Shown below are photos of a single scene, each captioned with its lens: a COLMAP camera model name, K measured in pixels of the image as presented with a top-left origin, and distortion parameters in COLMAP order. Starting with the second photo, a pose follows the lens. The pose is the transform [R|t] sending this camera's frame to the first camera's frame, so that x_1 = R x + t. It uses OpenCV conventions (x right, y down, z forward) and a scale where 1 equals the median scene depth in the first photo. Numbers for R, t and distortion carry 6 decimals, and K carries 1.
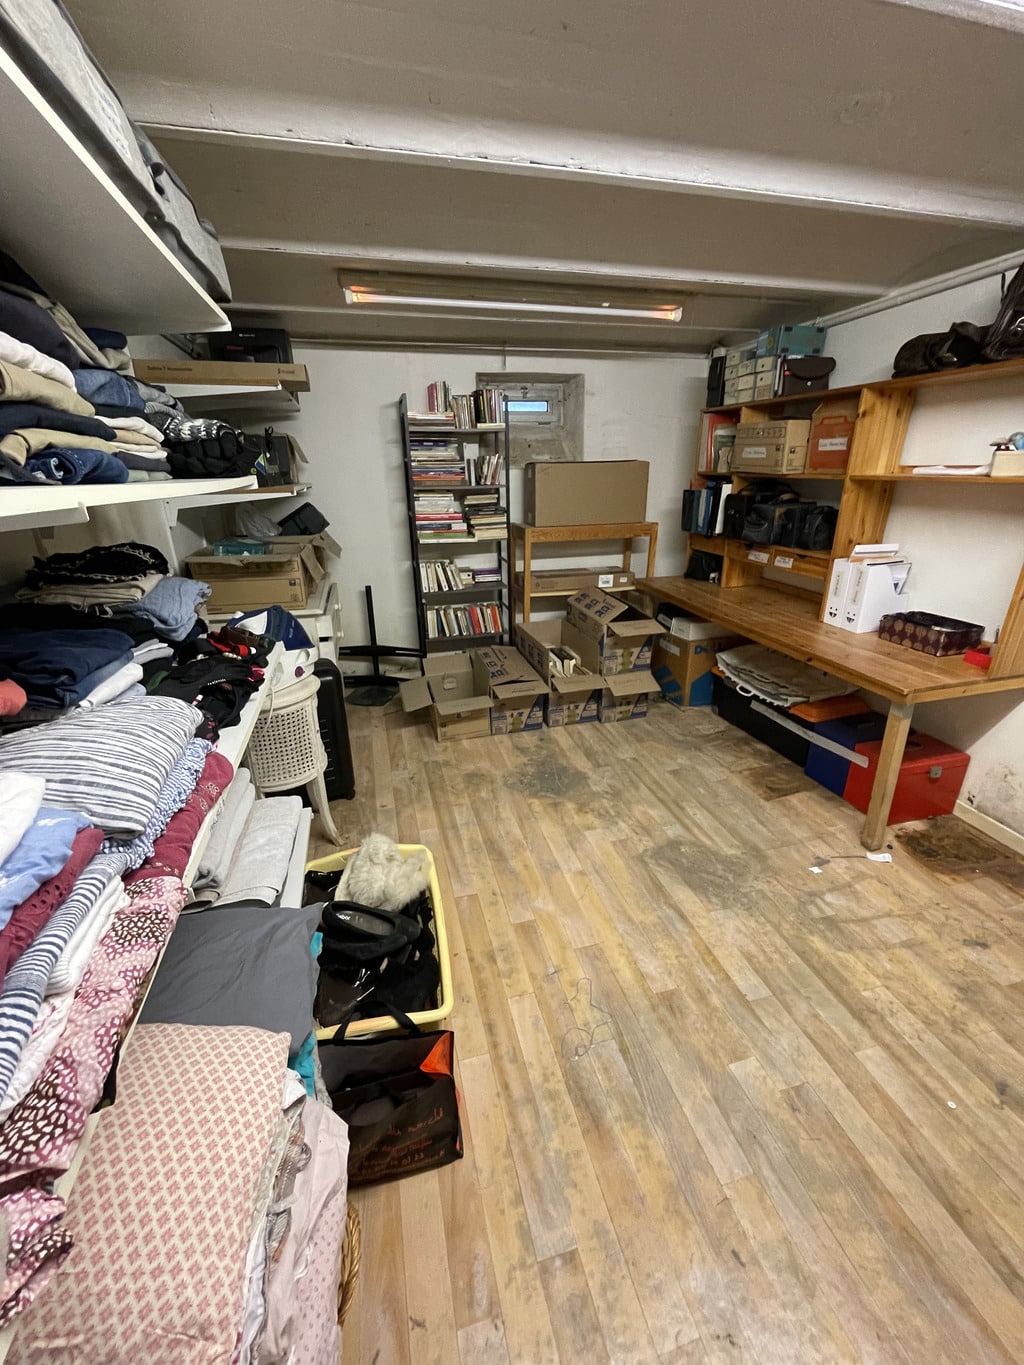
lens RADIAL K [[547.6, 0, 510.9], [0, 547.6, 682.5], [0, 0, 1]] dist [-0.002655, -0.000074]
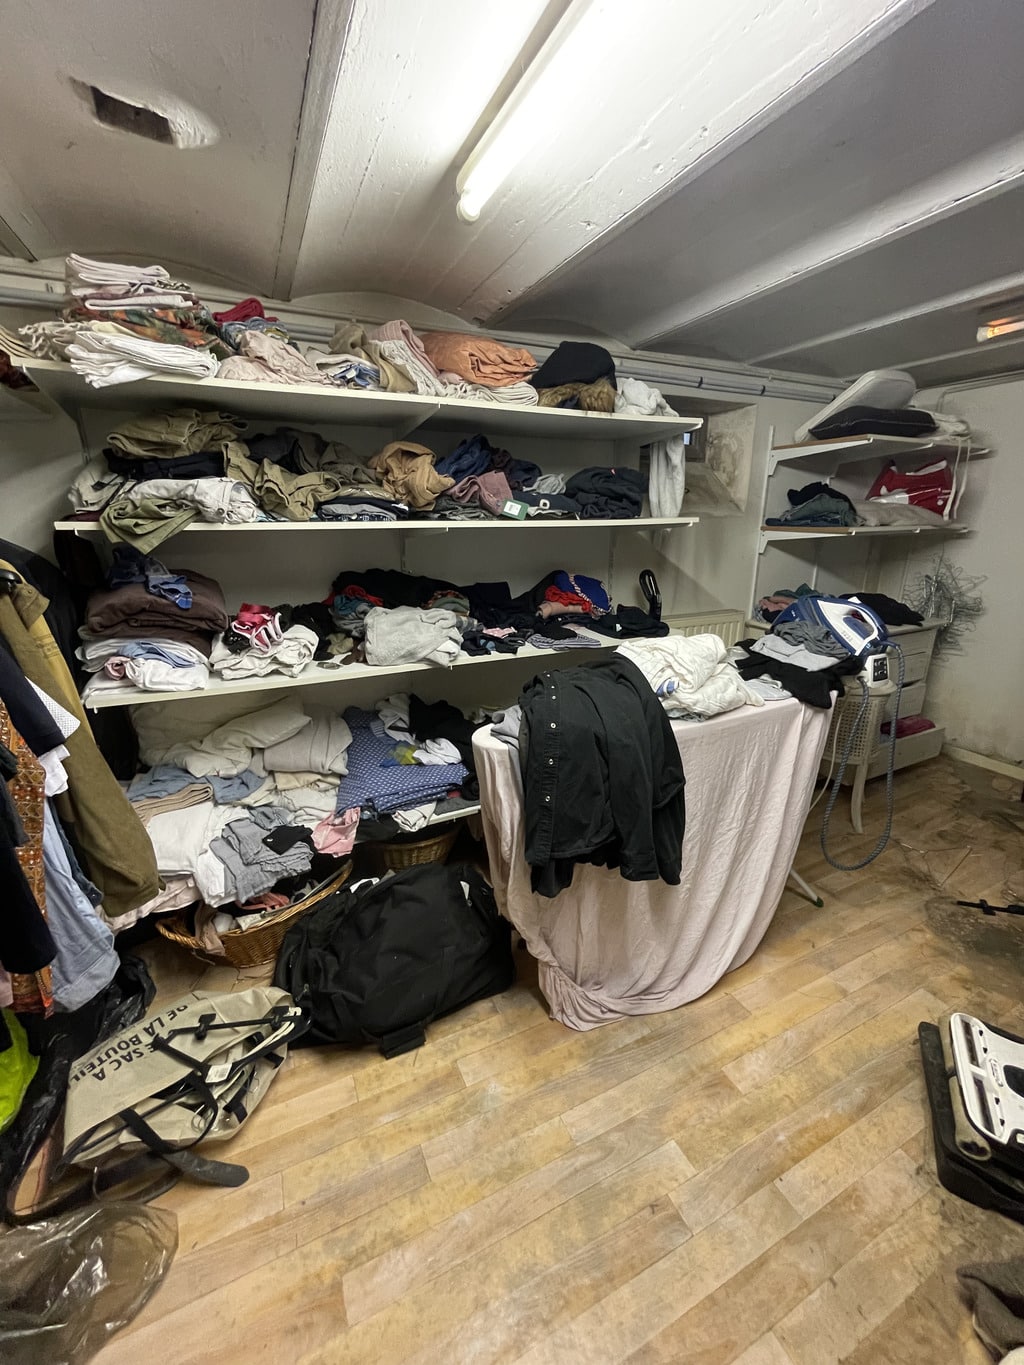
lens RADIAL K [[549.6, 0, 512.0], [0, 549.6, 682.5], [0, 0, 1]] dist [-0.001713, -0.000441]
pose [[0.186342, 0.296592, -0.936648, 0.582203], [-0.352826, 0.909952, 0.217946, -0.069738], [0.916946, 0.289862, 0.274208, 0.154008]]
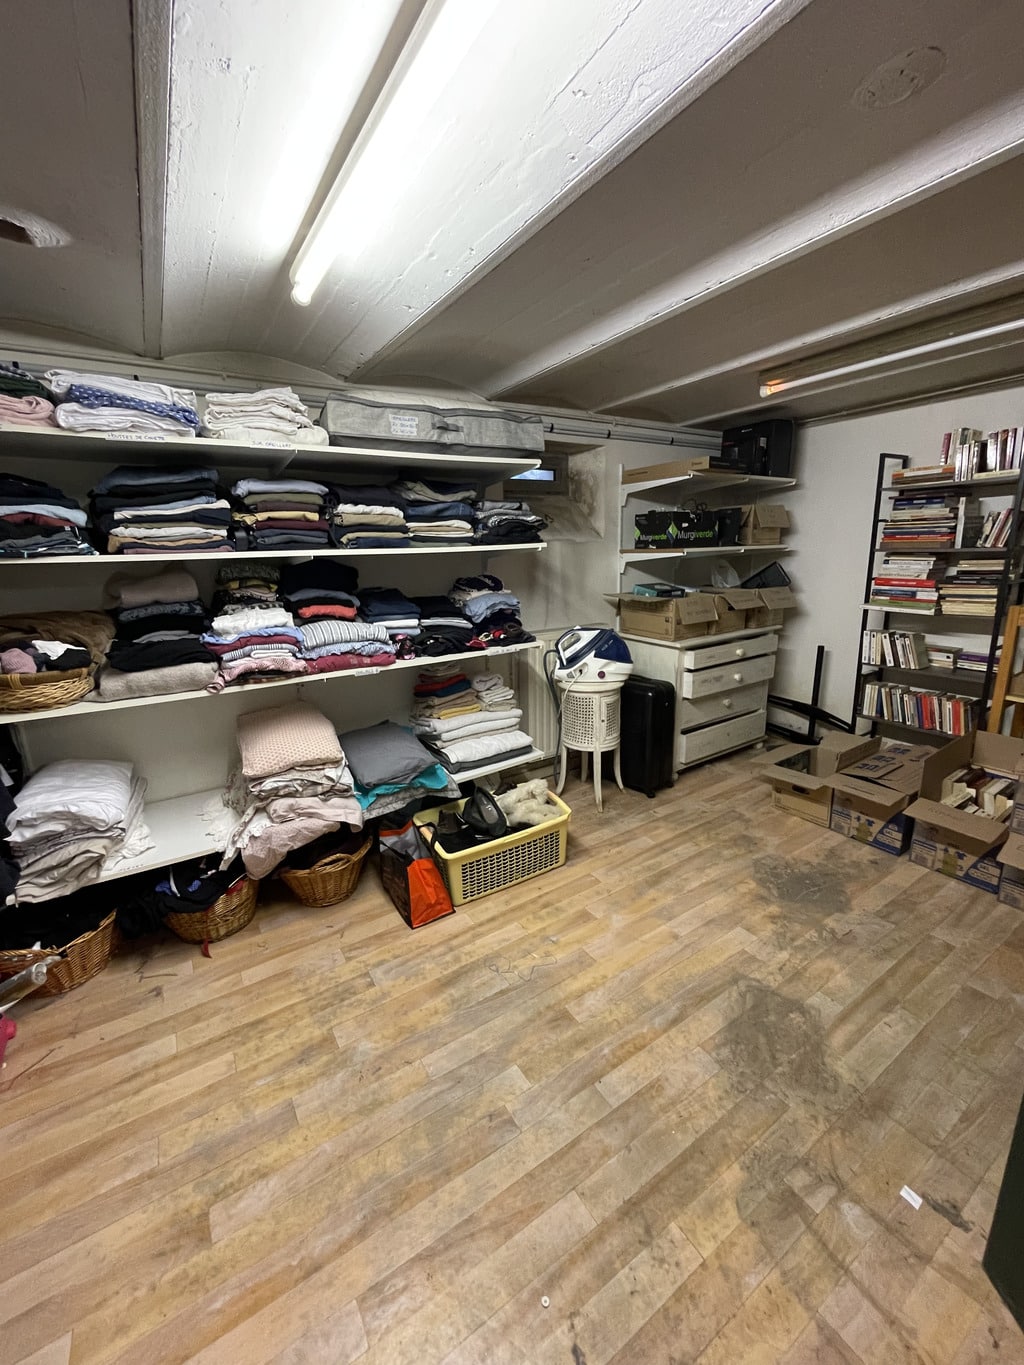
lens RADIAL K [[547.6, 0, 510.9], [0, 547.6, 682.5], [0, 0, 1]] dist [-0.002655, -0.000074]
pose [[0.306288, 0.234989, -0.922479, 0.718509], [-0.322611, 0.937331, 0.131656, -0.093250], [0.895606, 0.257277, 0.362903, 0.232133]]
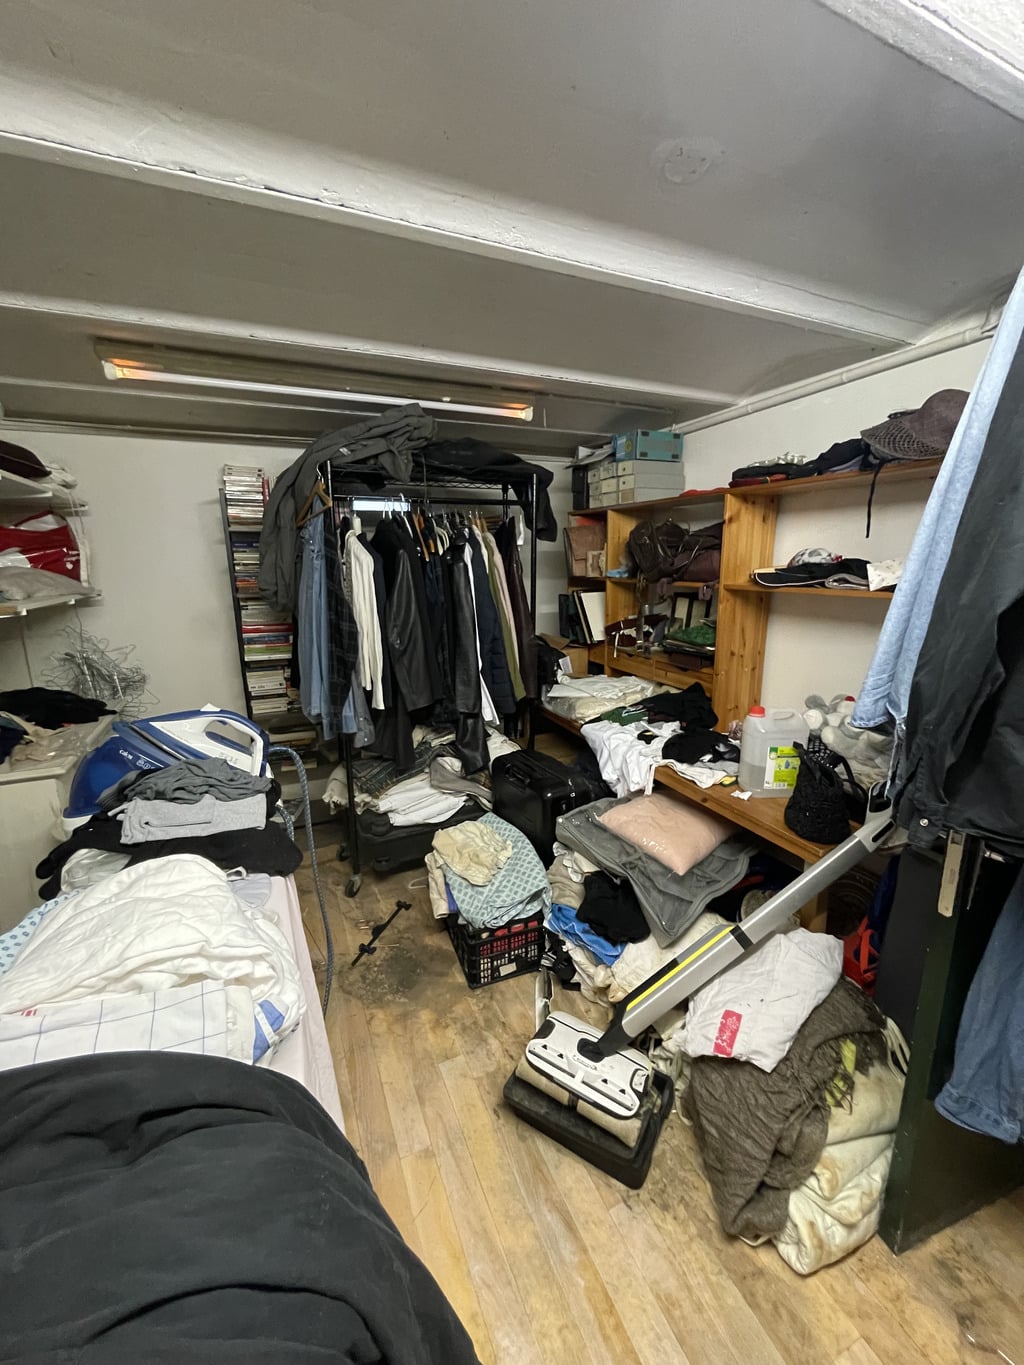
lens RADIAL K [[549.6, 0, 512.0], [0, 549.6, 682.5], [0, 0, 1]] dist [-0.001713, -0.000441]
pose [[0.985885, -0.034368, 0.163857, 0.121707], [0.059378, 0.986860, -0.150275, -0.102728], [-0.156539, 0.157883, 0.974971, 0.196881]]
